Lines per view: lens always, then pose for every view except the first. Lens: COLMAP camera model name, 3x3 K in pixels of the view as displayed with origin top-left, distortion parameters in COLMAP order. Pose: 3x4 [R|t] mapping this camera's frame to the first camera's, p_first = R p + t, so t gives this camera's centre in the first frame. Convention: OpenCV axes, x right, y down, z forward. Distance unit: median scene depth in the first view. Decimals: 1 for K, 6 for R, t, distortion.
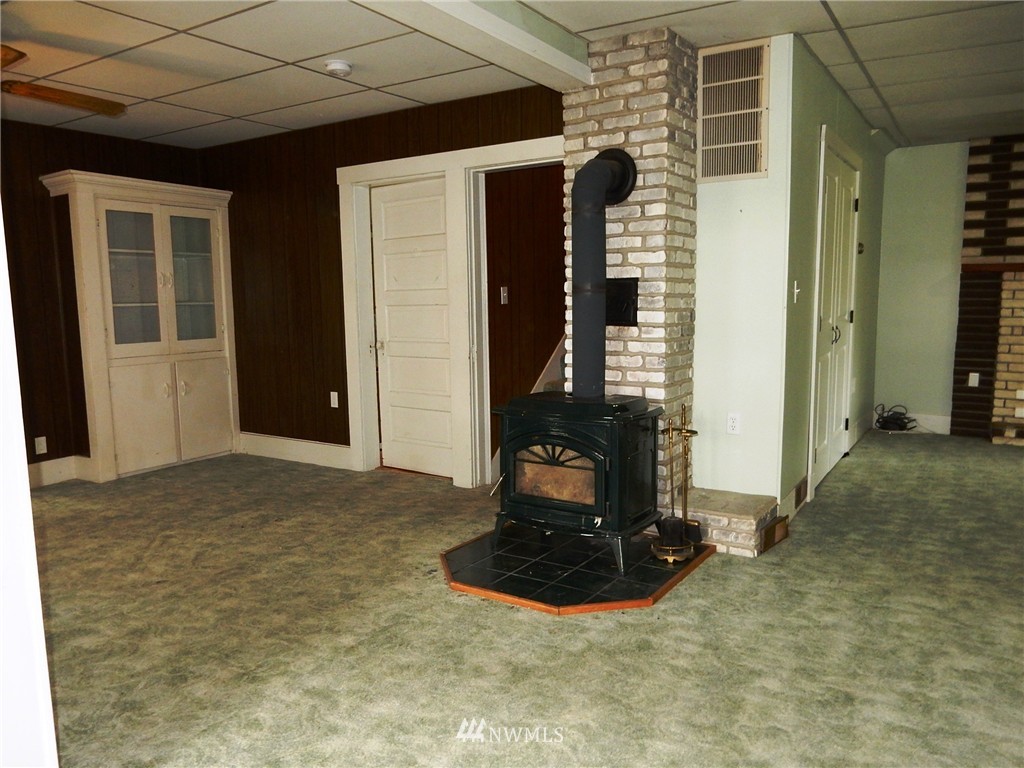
lens RADIAL K [[761.4, 0, 510.6], [0, 761.4, 384.0], [0, 0, 1]] dist [0.010704, -0.006965]
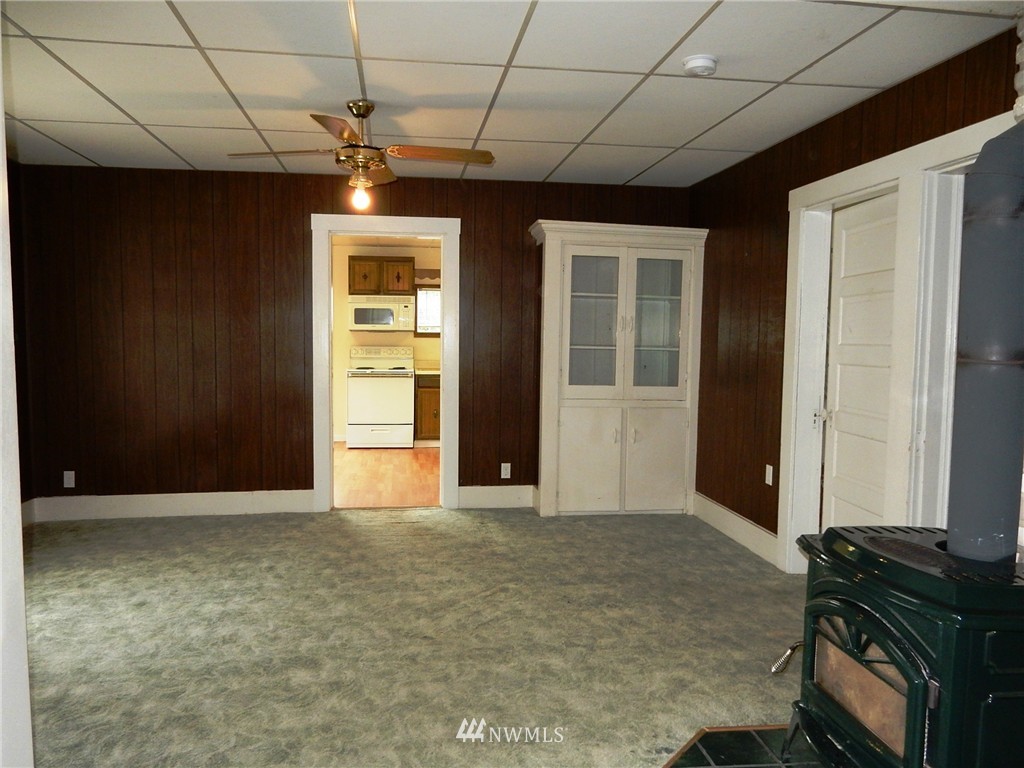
lens RADIAL K [[761.4, 0, 514.3], [0, 761.4, 382.4], [0, 0, 1]] dist [0.010704, -0.006965]
pose [[0.667363, 0.080567, -0.740362, 0.224918], [-0.121431, 0.992599, -0.001443, -0.053531], [0.734766, 0.090866, 0.672207, 0.306058]]
